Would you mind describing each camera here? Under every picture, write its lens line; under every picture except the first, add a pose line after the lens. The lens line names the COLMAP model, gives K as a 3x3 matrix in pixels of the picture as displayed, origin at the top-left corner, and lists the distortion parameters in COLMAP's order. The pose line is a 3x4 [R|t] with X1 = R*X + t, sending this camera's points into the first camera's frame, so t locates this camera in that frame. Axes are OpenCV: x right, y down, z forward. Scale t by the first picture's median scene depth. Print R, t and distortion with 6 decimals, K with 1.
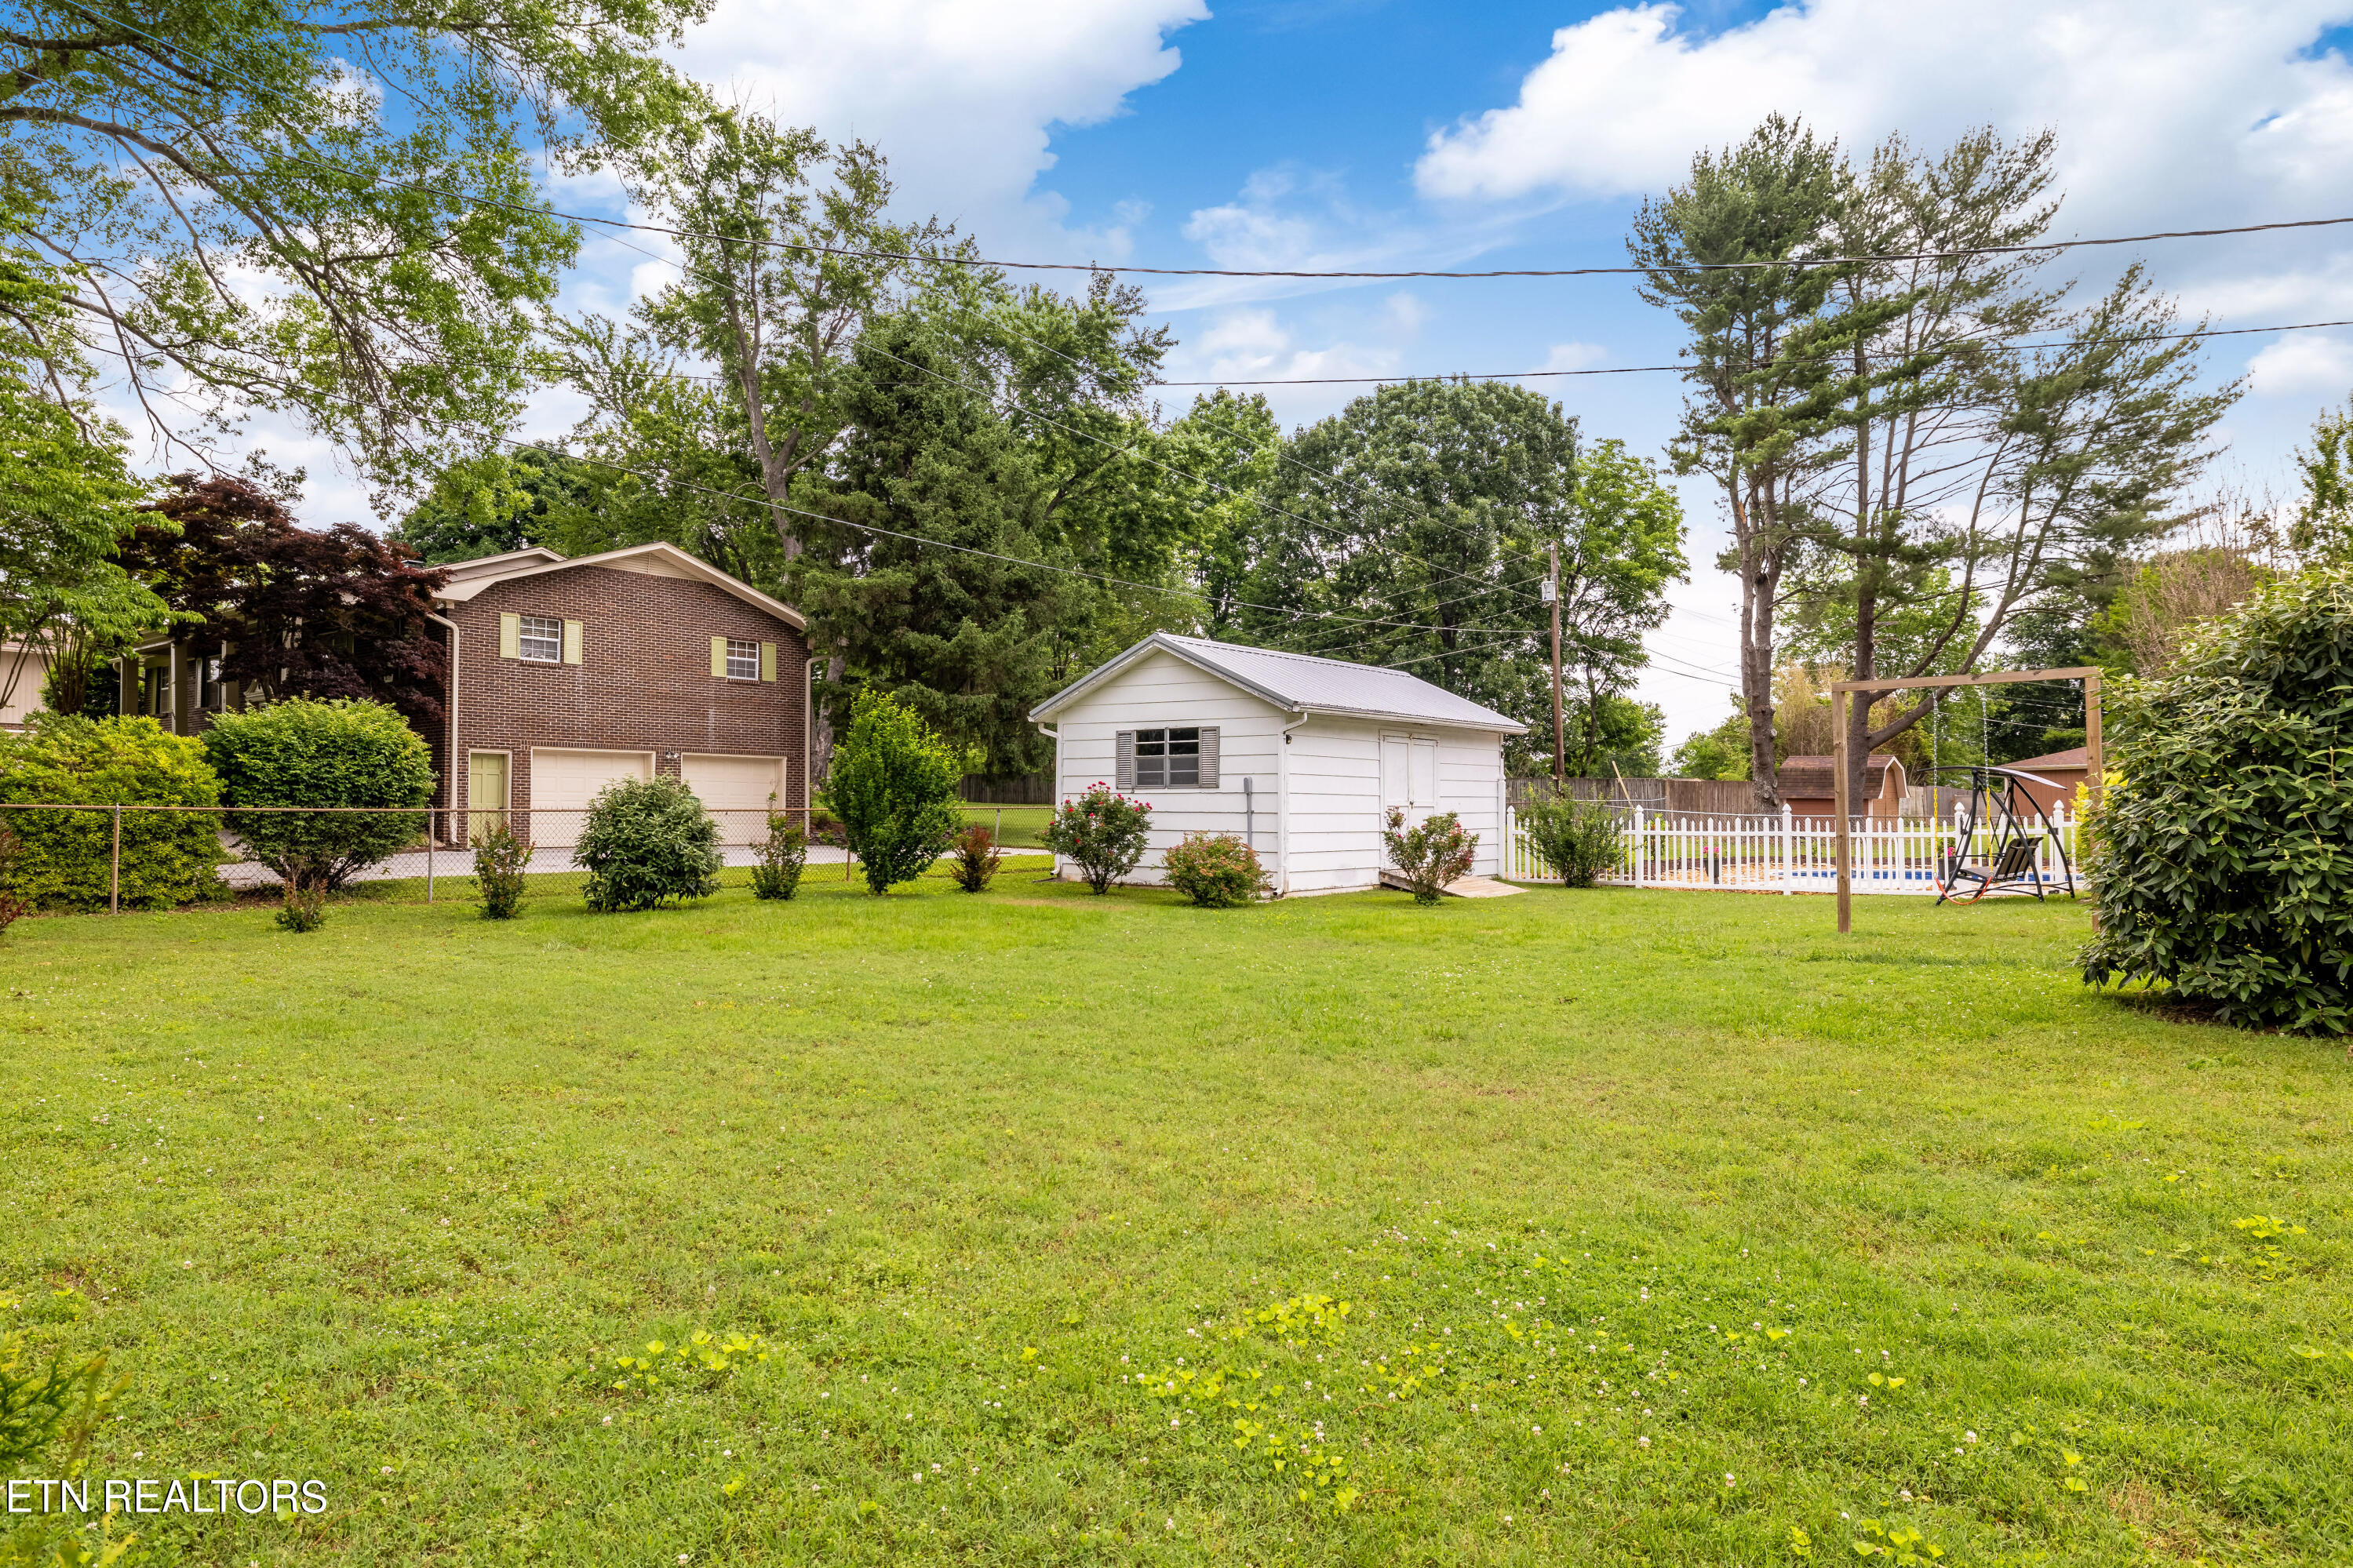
lens RADIAL K [[1420.0, 0, 1173.7], [0, 1420.0, 773.1], [0, 0, 1]] dist [0.003333, 0.000030]
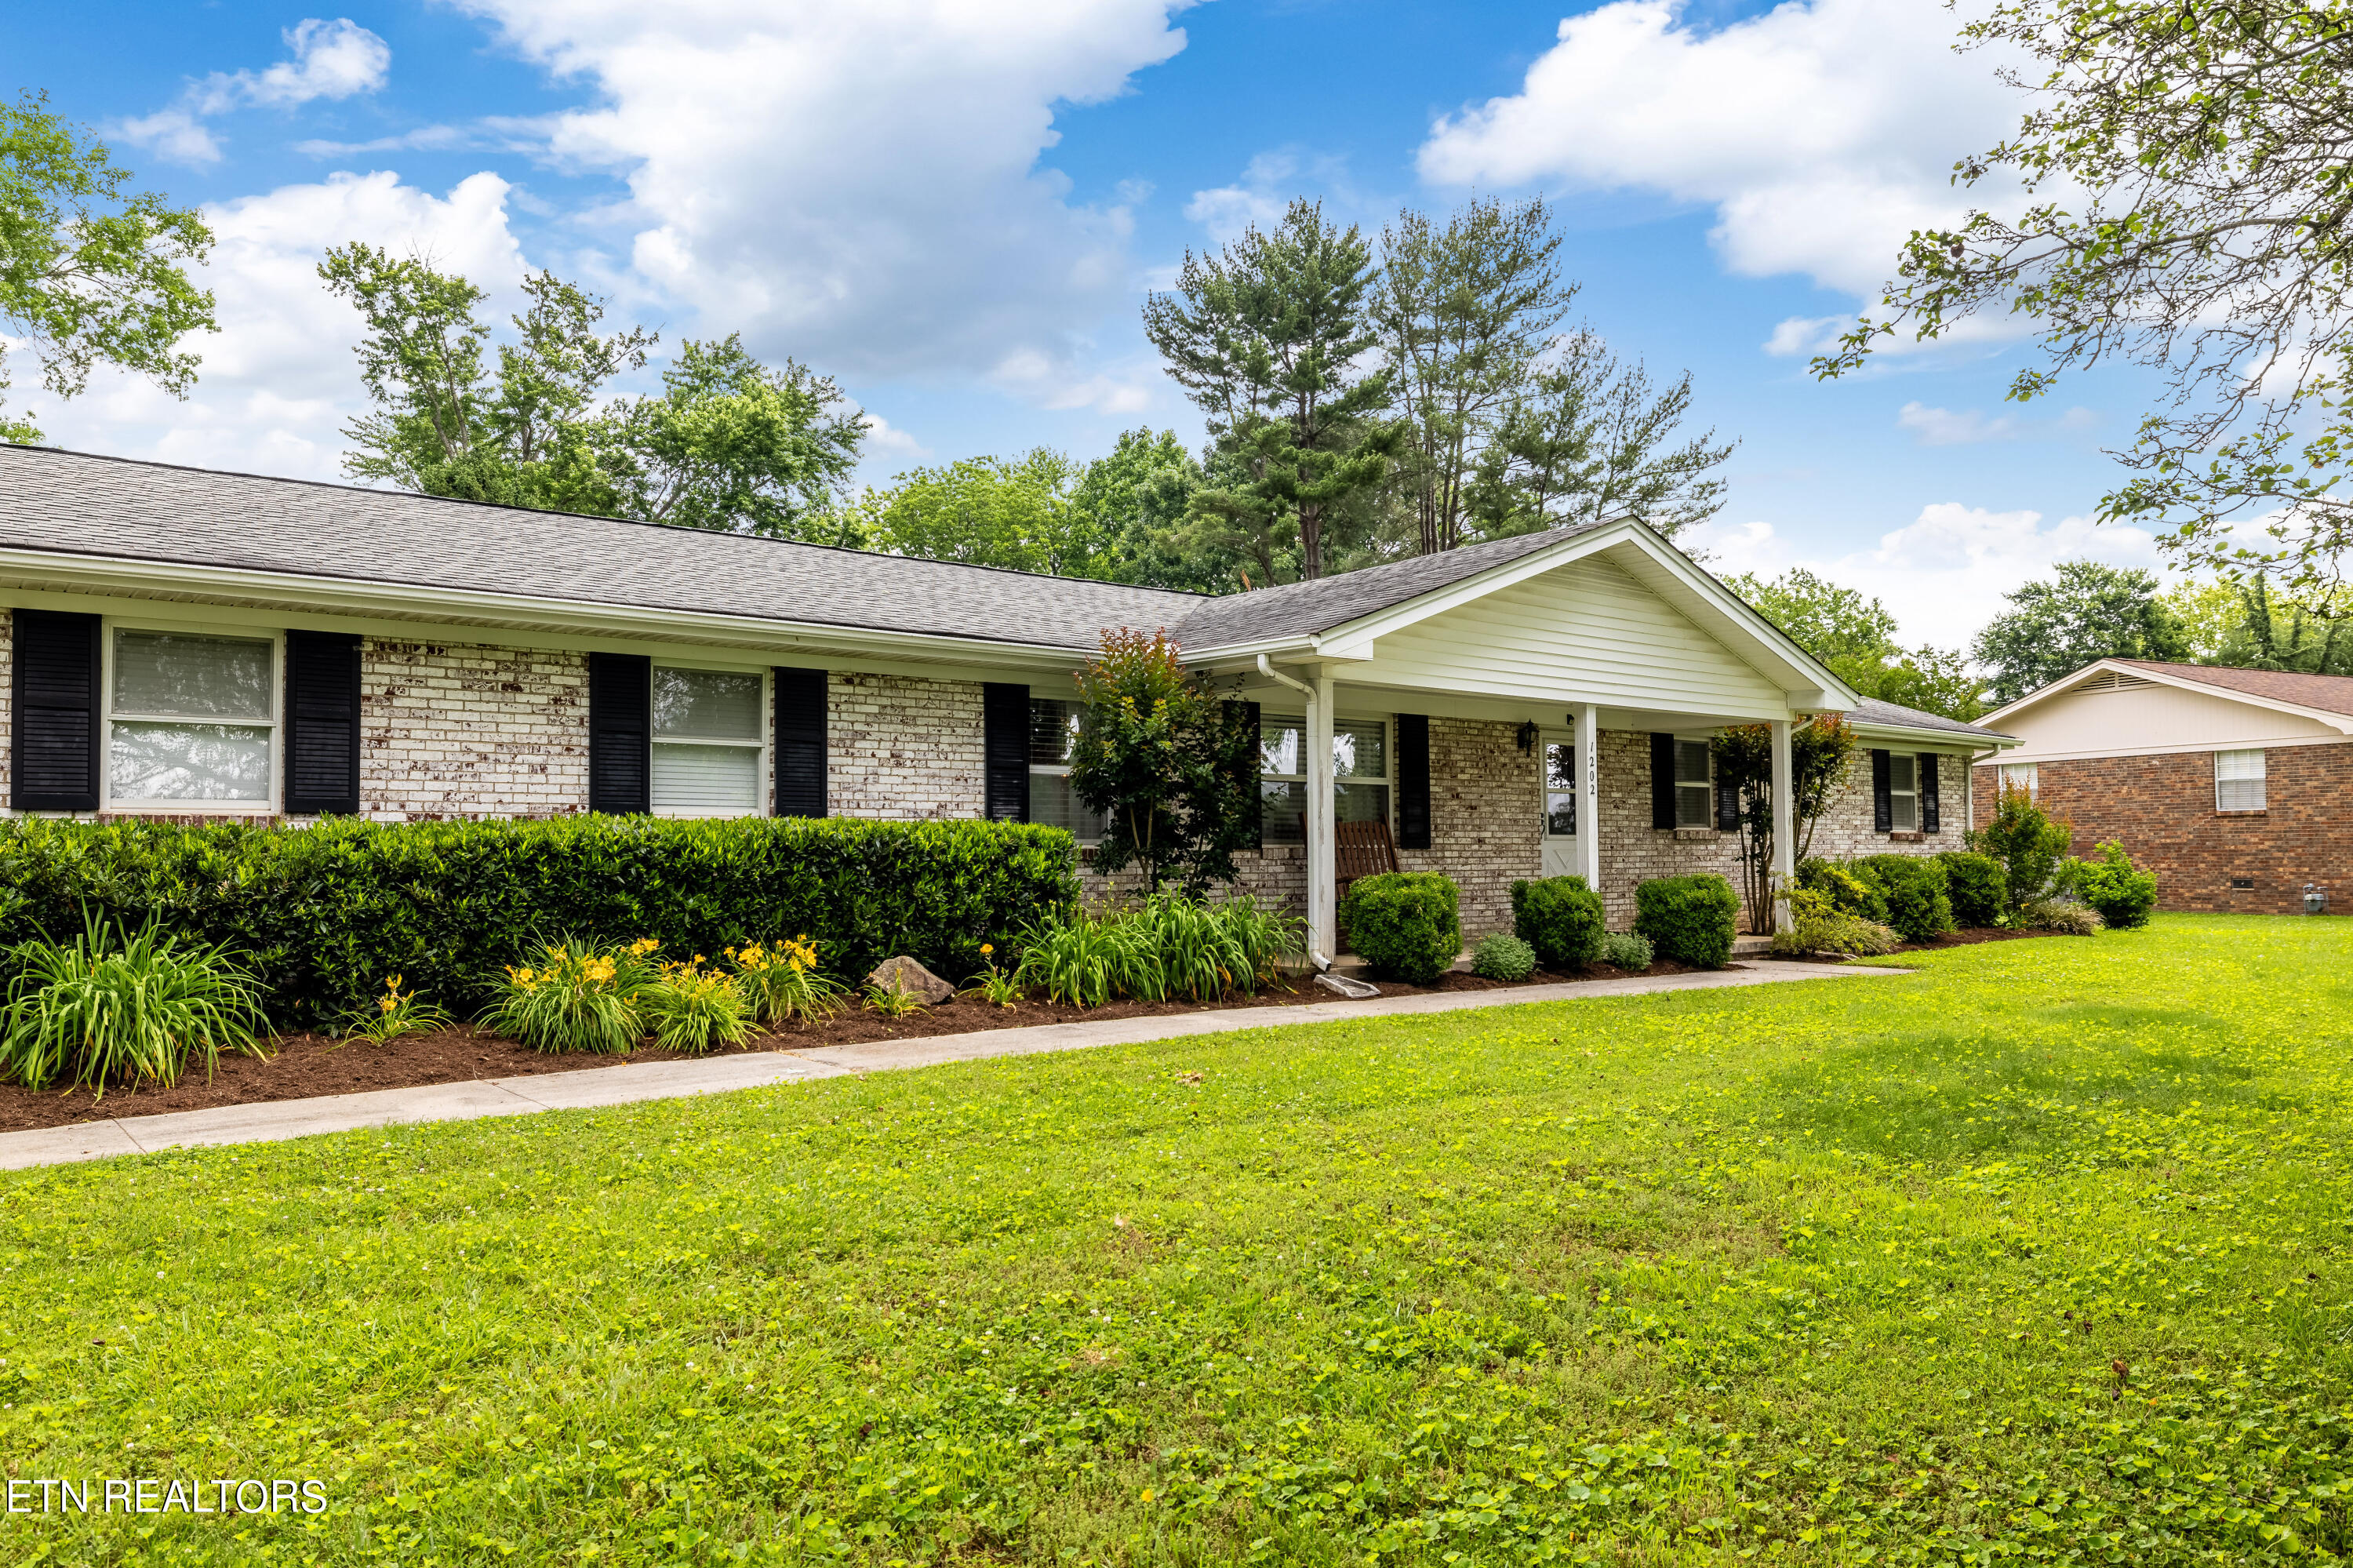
lens RADIAL K [[1613.3, 0, 1191.9], [0, 1613.3, 777.4], [0, 0, 1]] dist [-0.000537, 0.006677]
pose [[0.988535, -0.015758, -0.150165, 0.457967], [0.012860, 0.999712, -0.020254, -0.010717], [0.150441, 0.018091, 0.988453, -0.175711]]
